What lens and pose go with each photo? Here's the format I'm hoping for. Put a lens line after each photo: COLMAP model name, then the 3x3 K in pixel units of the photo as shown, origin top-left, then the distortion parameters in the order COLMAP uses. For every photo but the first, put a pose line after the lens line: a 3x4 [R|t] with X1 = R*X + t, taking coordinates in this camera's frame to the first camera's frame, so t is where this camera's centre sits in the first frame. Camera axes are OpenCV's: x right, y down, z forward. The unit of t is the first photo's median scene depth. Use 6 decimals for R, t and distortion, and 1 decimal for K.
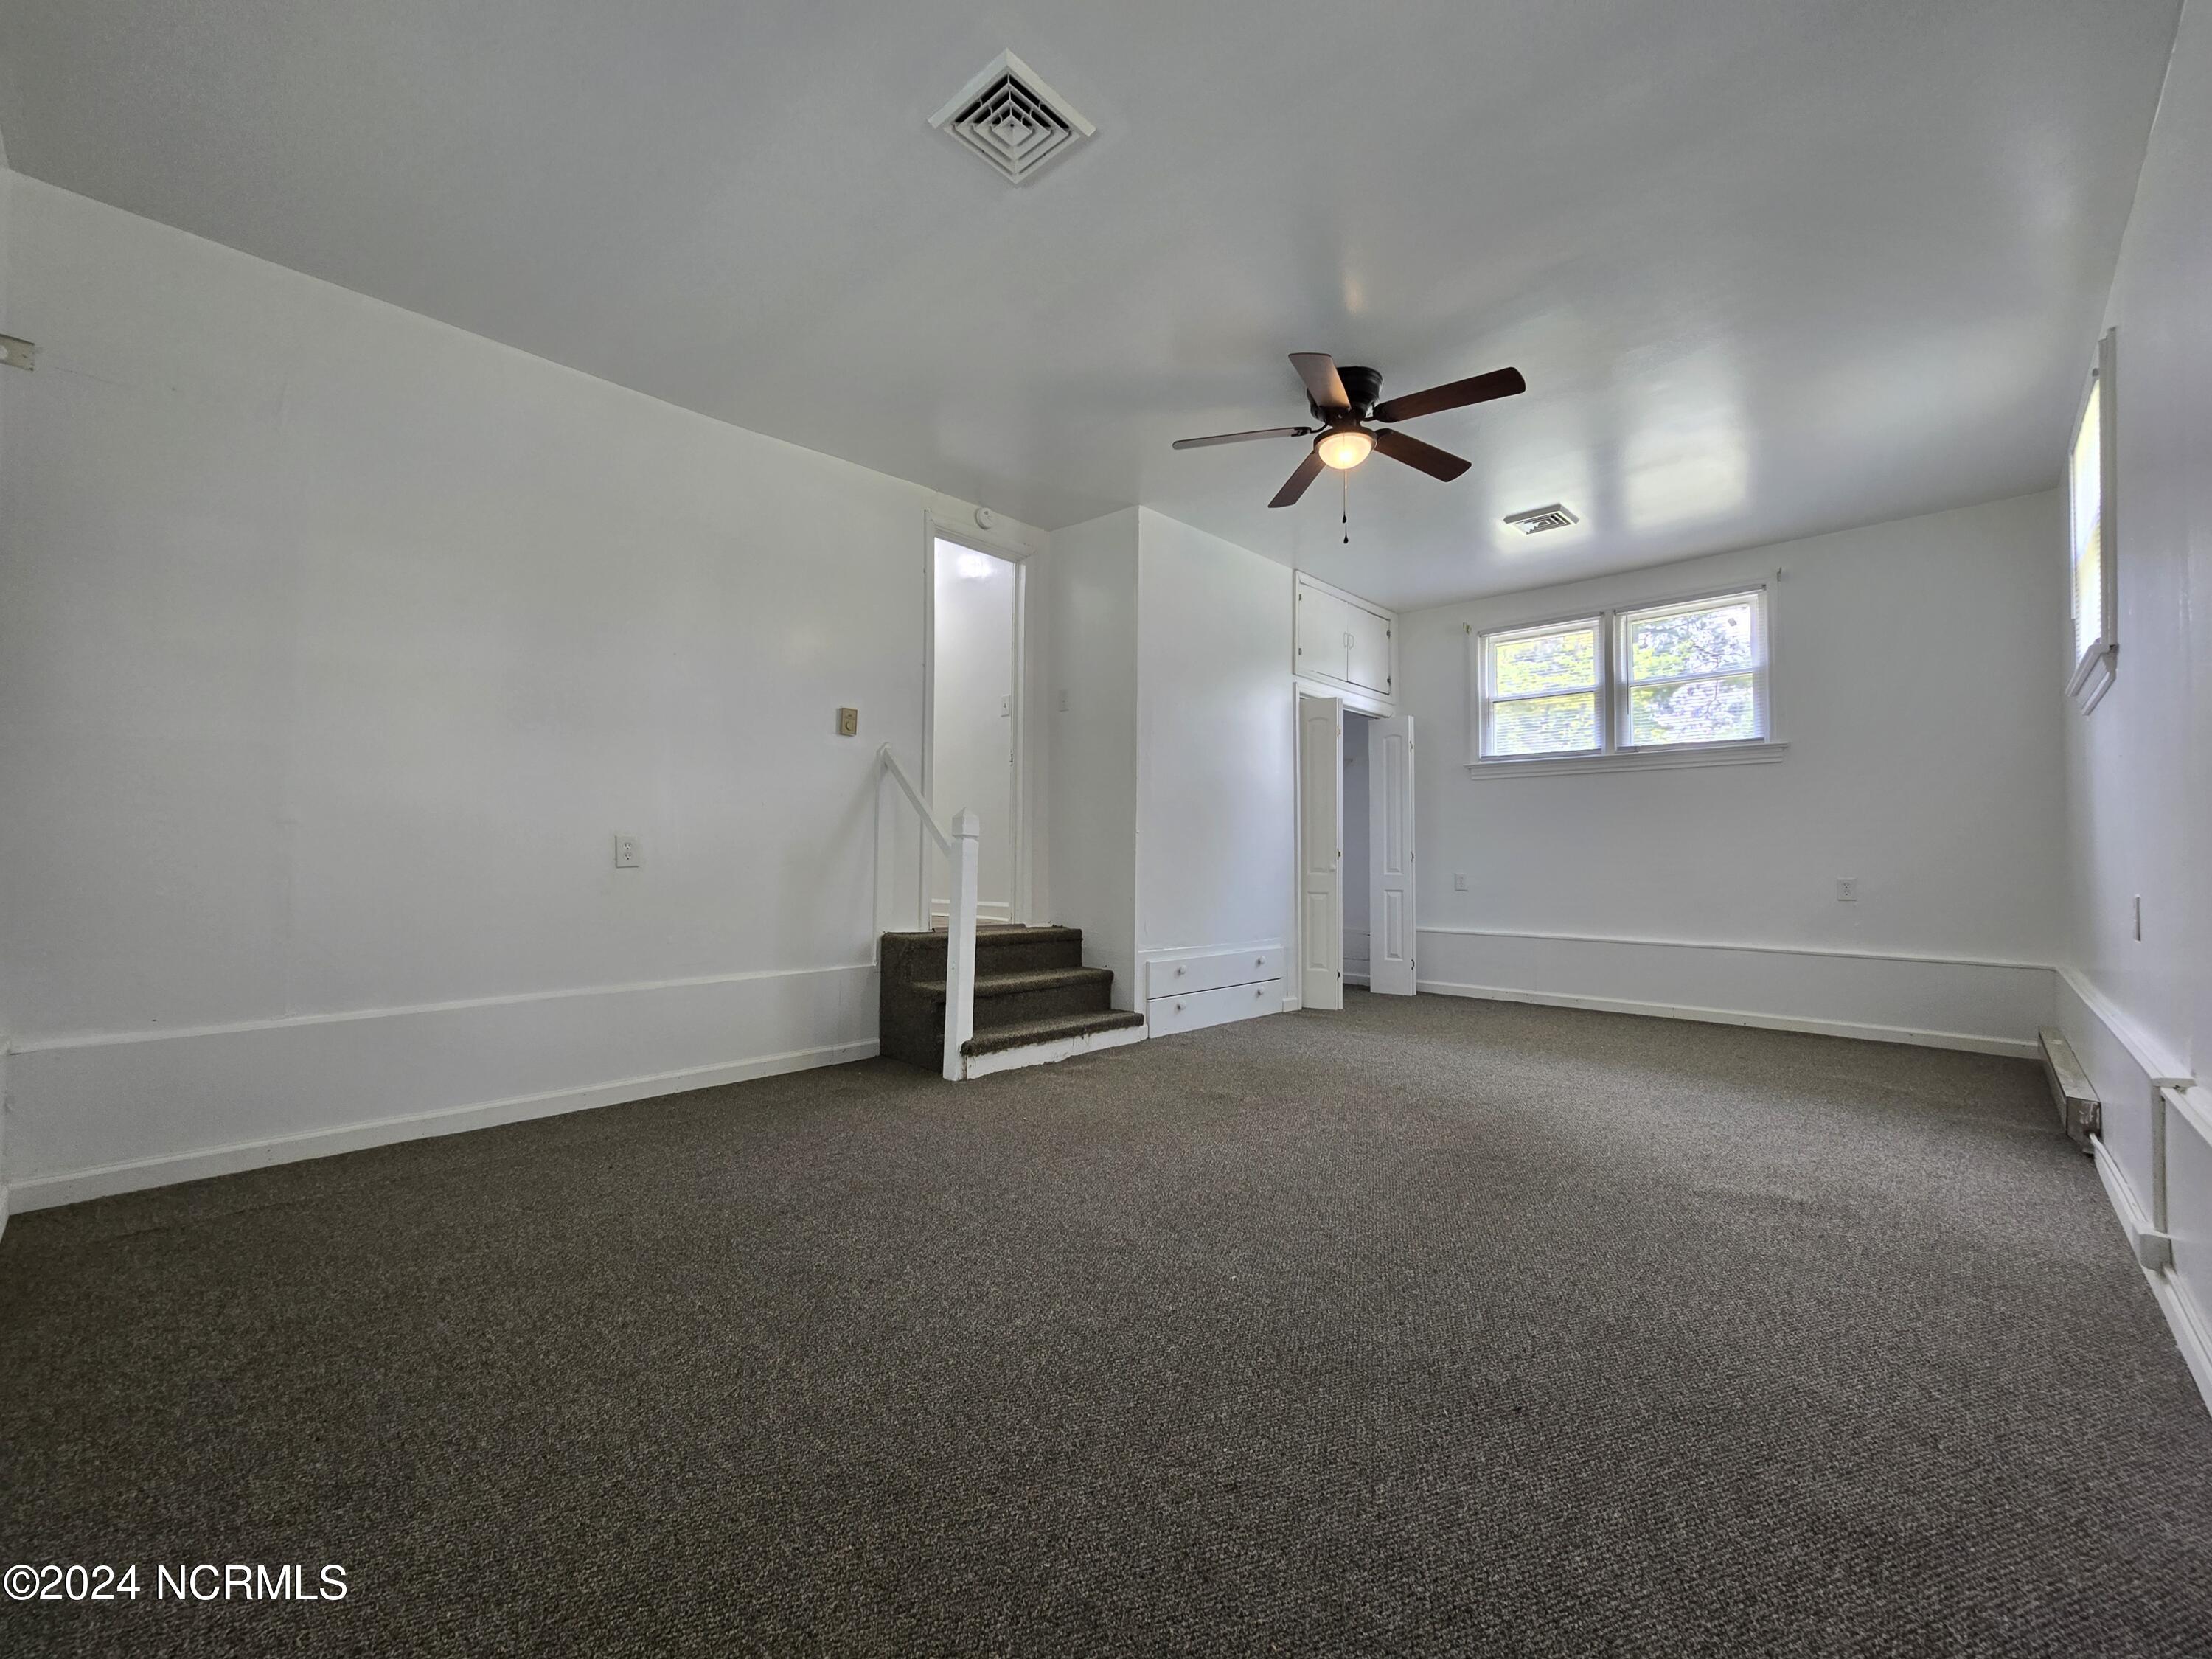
lens RADIAL K [[910.0, 0, 1106.0], [0, 910.0, 829.5], [0, 0, 1]] dist [-0.000946, -0.000090]
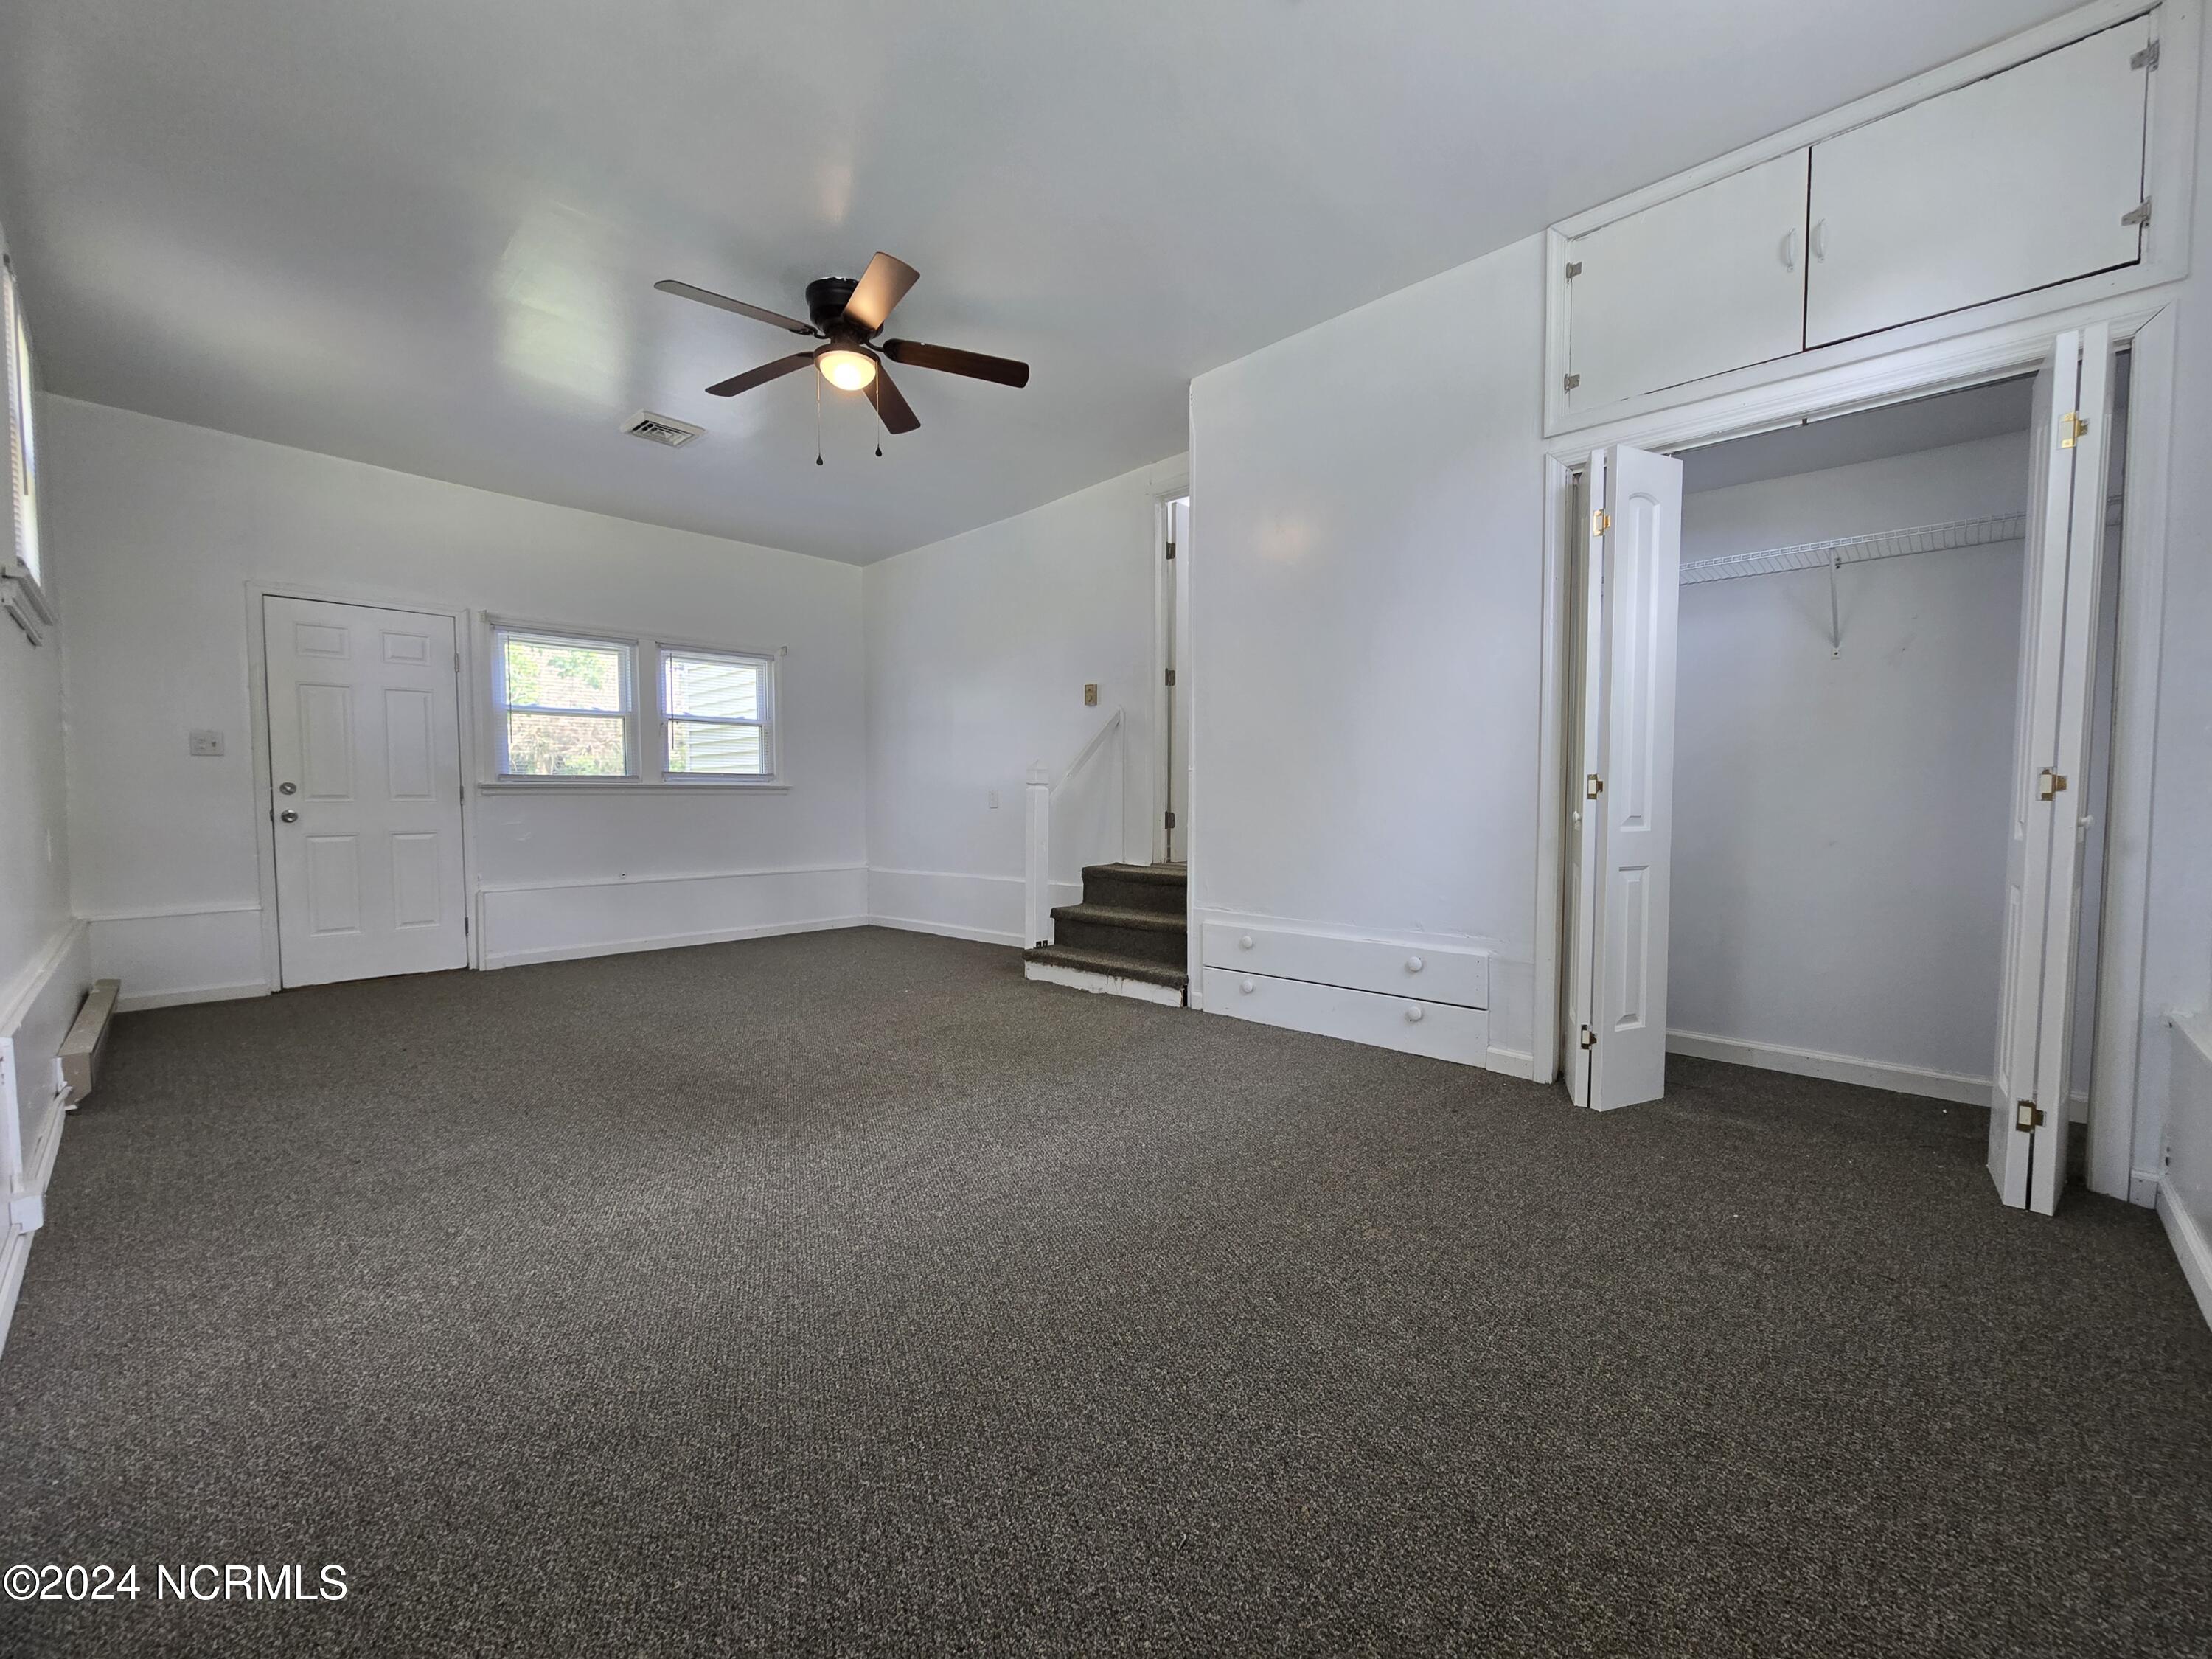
lens RADIAL K [[910.0, 0, 1106.0], [0, 910.0, 829.5], [0, 0, 1]] dist [-0.000946, -0.000090]
pose [[0.000143, 0.024749, -0.999694, 0.915093], [0.035209, 0.999074, 0.024738, 0.036331], [0.999380, -0.035202, -0.000729, 0.936486]]
